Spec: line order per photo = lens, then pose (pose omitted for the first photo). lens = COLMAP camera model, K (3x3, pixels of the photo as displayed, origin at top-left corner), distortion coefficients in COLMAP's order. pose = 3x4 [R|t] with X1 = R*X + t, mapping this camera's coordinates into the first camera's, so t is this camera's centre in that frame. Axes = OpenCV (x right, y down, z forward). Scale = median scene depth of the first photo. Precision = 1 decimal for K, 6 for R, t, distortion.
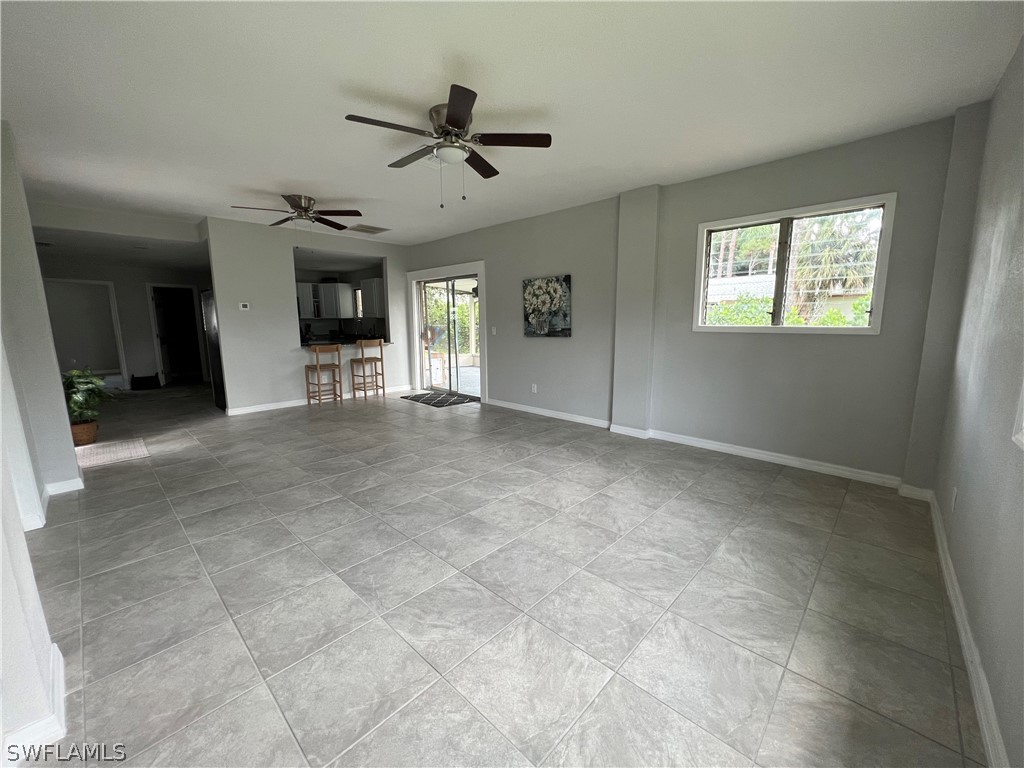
lens RADIAL K [[409.0, 0, 512.0], [0, 409.0, 384.0], [0, 0, 1]] dist [-0.001086, -0.000071]
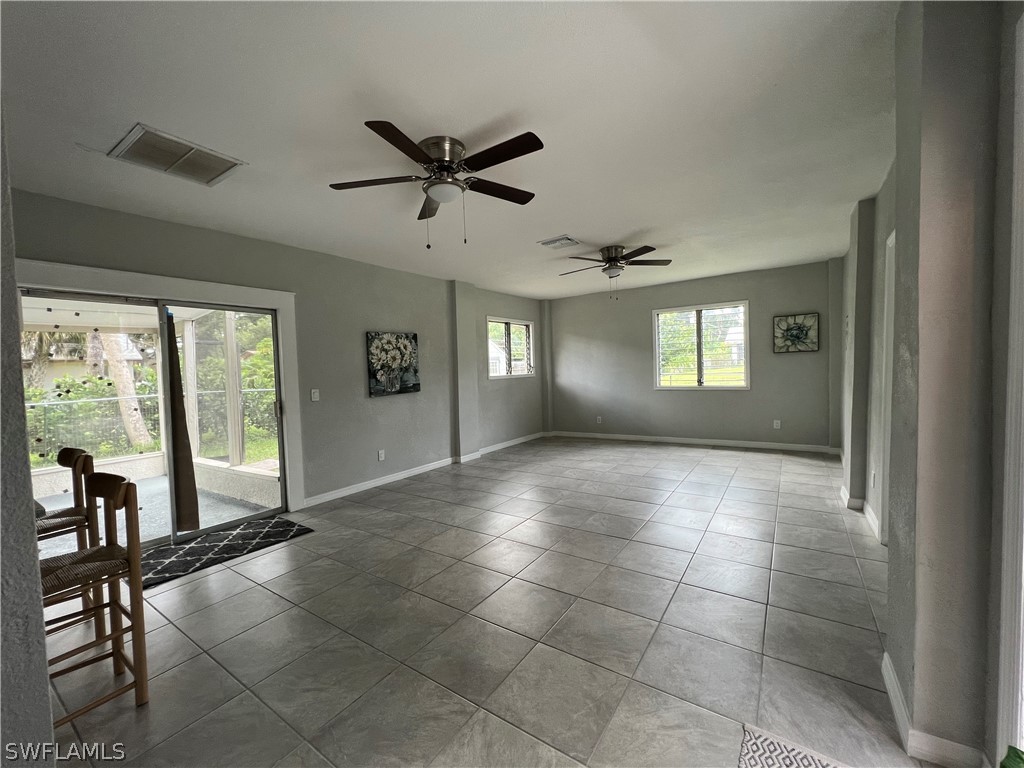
lens RADIAL K [[409.0, 0, 512.0], [0, 409.0, 384.0], [0, 0, 1]] dist [-0.001086, -0.000071]
pose [[-0.160632, -0.028344, 0.986607, -0.901712], [0.188306, 0.980347, 0.058823, -0.145892], [-0.968885, 0.195233, -0.152137, 0.895426]]
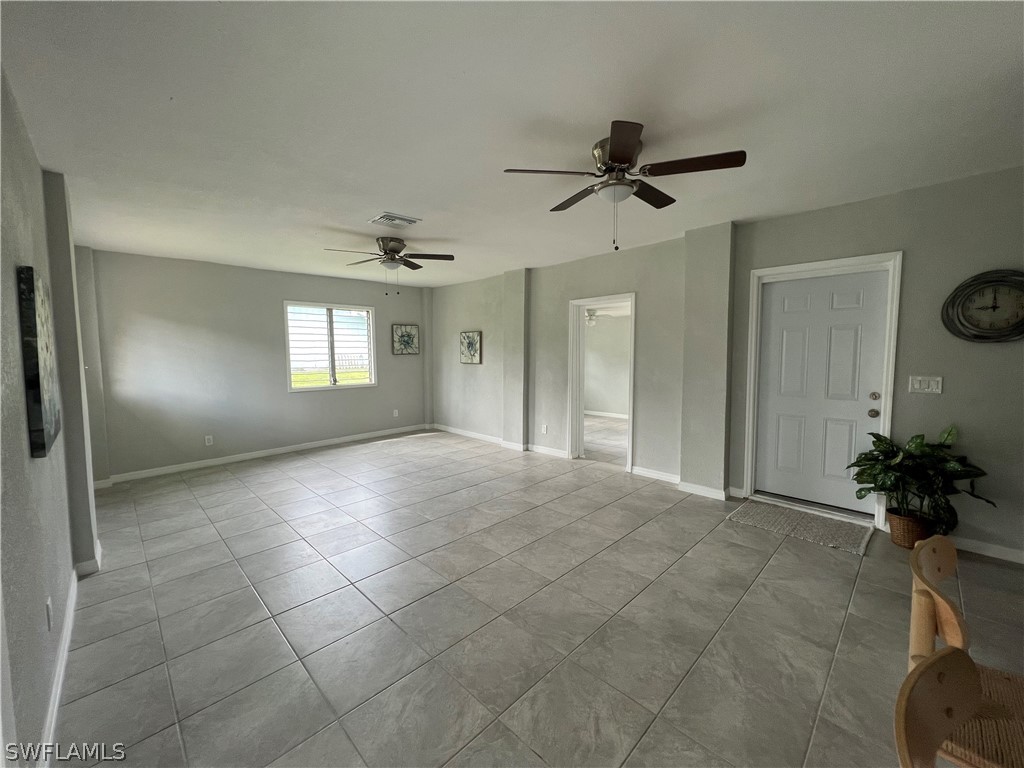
lens RADIAL K [[409.5, 0, 514.1], [0, 409.5, 379.3], [0, 0, 1]] dist [0.001247, 0.000109]
pose [[-0.999492, 0.011658, 0.029656, -0.337560], [0.017975, 0.974739, 0.222624, -0.243541], [-0.026311, 0.223044, -0.974453, 1.347082]]
